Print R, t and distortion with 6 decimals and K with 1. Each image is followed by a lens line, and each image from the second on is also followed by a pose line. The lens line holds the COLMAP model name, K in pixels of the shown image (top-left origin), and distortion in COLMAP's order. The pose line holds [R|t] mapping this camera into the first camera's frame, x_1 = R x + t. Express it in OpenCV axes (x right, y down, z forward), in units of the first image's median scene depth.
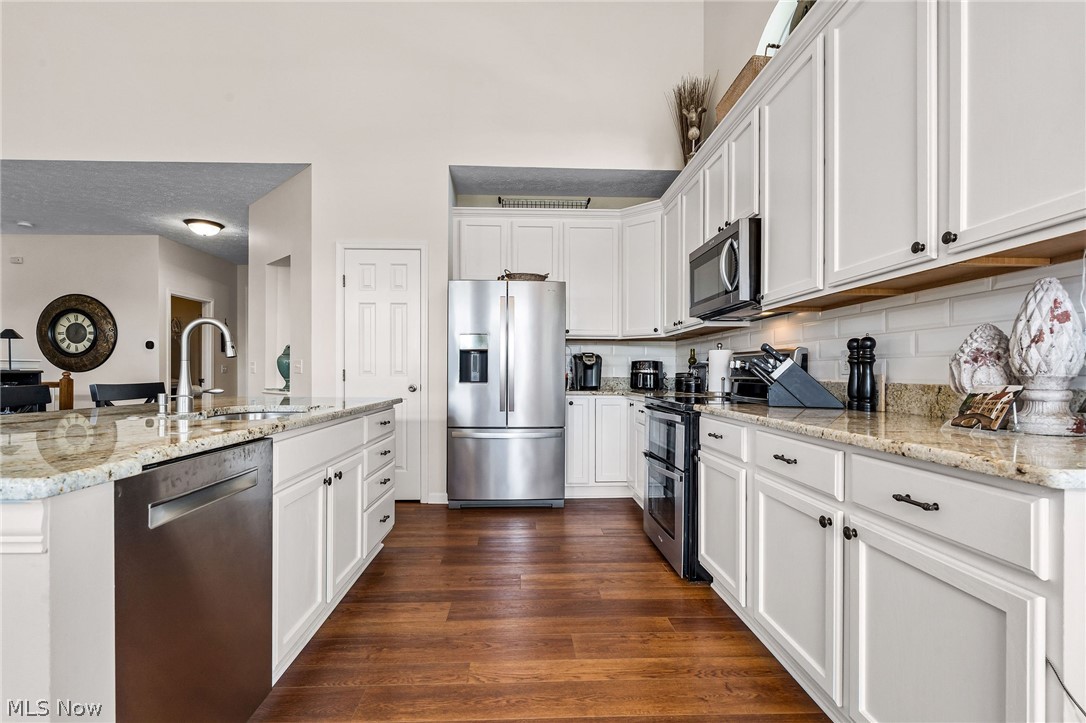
lens RADIAL K [[499.0, 0, 543.9], [0, 499.0, 369.8], [0, 0, 1]] dist [-0.005729, 0.000268]
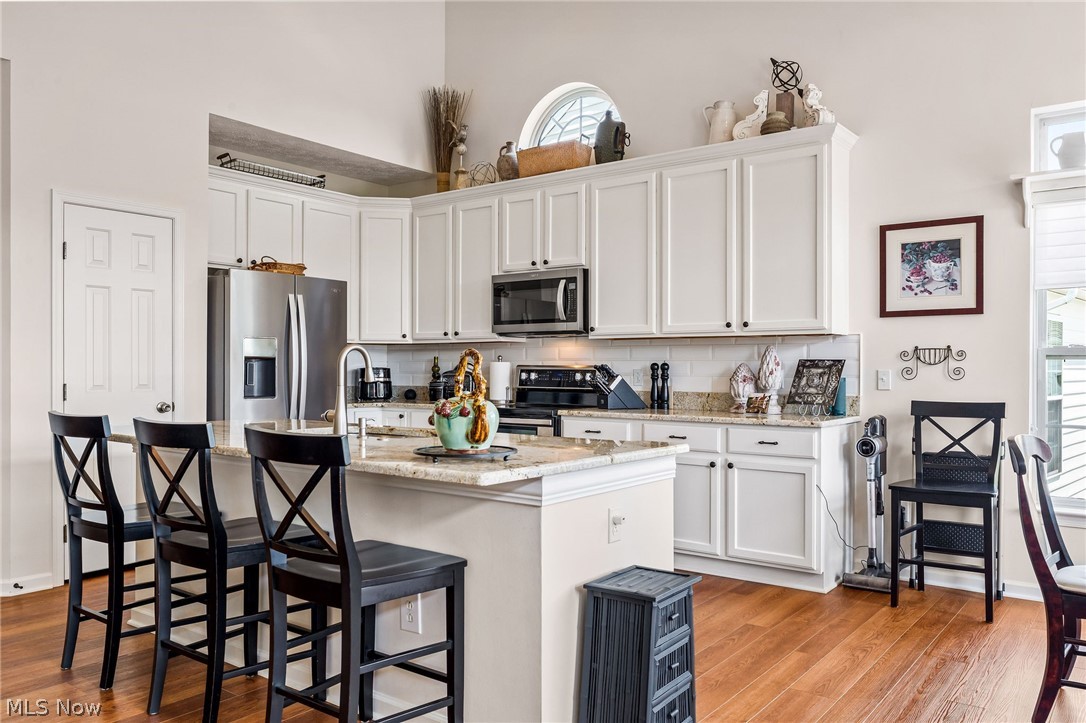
lens RADIAL K [[819.8, 0, 540.4], [0, 819.8, 362.9], [0, 0, 1]] dist [-0.000258, 0.000663]
pose [[0.636053, 0.004089, 0.771635, -1.590070], [-0.006672, 0.999978, 0.000201, -0.061834], [-0.771617, -0.005276, 0.636066, -0.358456]]
